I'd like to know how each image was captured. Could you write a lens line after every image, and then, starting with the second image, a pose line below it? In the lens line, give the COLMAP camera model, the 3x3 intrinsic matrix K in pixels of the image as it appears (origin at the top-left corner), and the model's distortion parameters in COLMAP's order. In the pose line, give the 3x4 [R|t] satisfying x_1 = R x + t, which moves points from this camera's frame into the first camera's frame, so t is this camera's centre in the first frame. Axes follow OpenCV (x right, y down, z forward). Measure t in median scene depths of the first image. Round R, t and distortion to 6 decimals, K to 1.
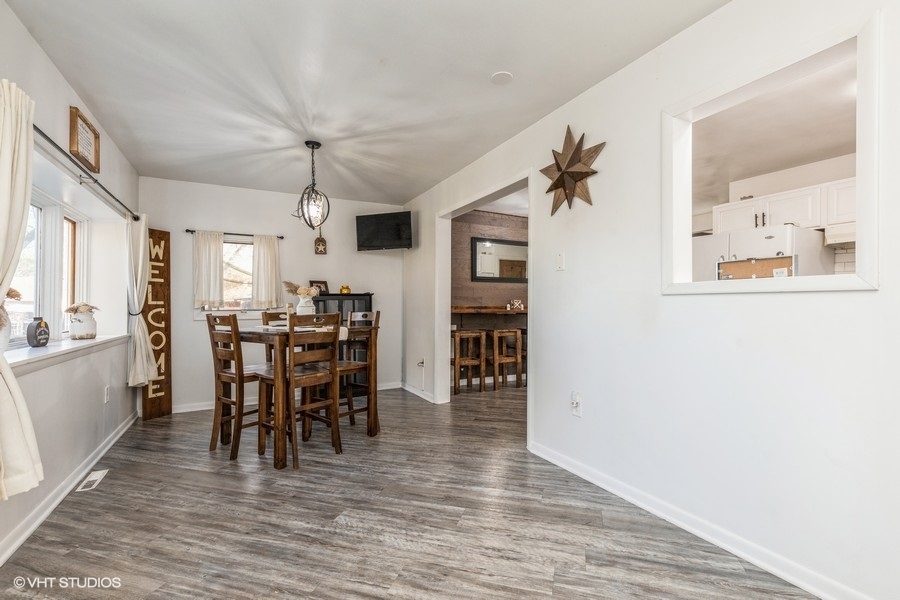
lens RADIAL K [[406.1, 0, 451.0], [0, 406.1, 296.8], [0, 0, 1]] dist [-0.000389, 0.000116]
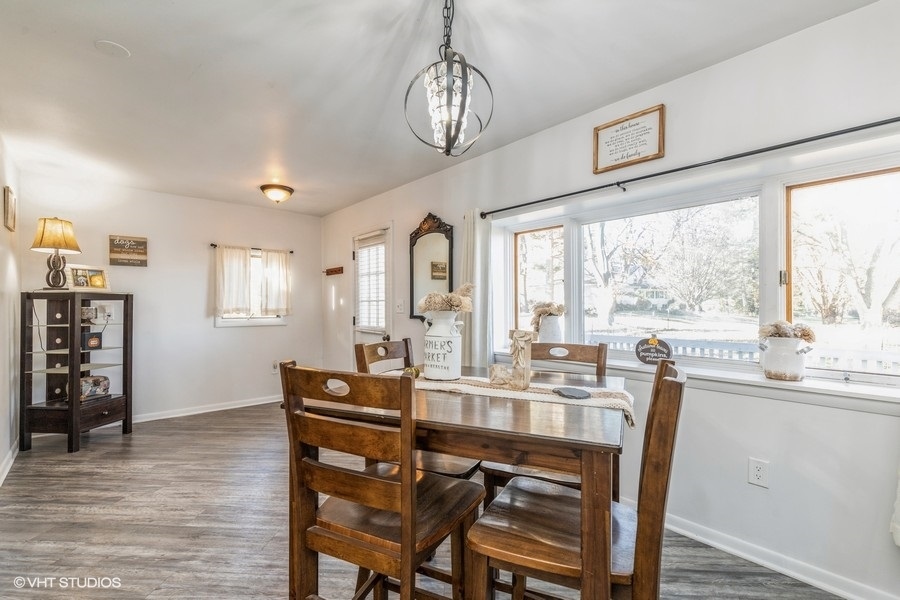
lens RADIAL K [[406.1, 0, 451.5], [0, 406.1, 300.6], [0, 0, 1]] dist [-0.000389, 0.000116]
pose [[-0.970510, 0.006776, -0.240967, -0.425335], [0.008550, 0.999943, -0.006317, -0.036984], [0.240910, -0.008191, -0.970513, 2.464261]]
